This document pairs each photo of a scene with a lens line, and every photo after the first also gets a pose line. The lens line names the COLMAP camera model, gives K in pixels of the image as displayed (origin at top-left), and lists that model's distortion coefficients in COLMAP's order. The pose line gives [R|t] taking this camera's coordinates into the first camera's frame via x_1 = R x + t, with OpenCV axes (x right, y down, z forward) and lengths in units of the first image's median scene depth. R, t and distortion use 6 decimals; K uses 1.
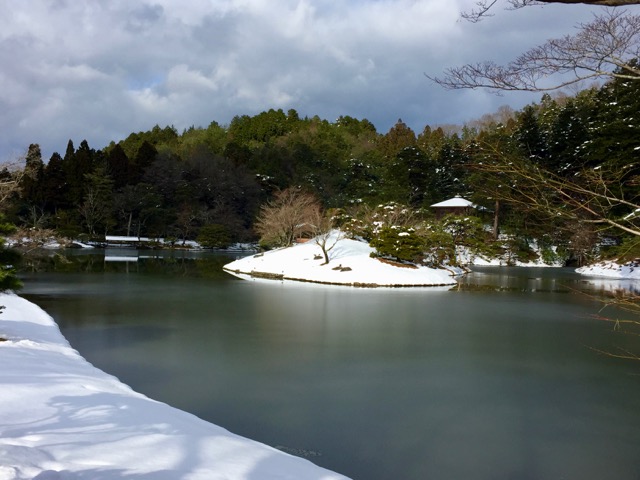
lens RADIAL K [[880.2, 0, 320.0], [0, 880.2, 240.0], [0, 0, 1]] dist [0.021146, 0.038596]
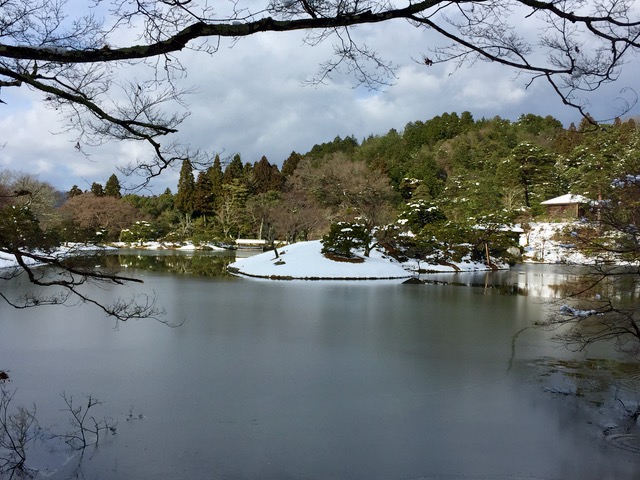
lens RADIAL K [[880.2, 0, 320.0], [0, 880.2, 240.0], [0, 0, 1]] dist [0.021146, 0.038596]
pose [[0.915319, -0.014549, -0.402467, 0.295710], [0.010501, 0.999870, -0.012264, 0.010857], [0.402593, 0.007000, 0.915352, 0.024867]]
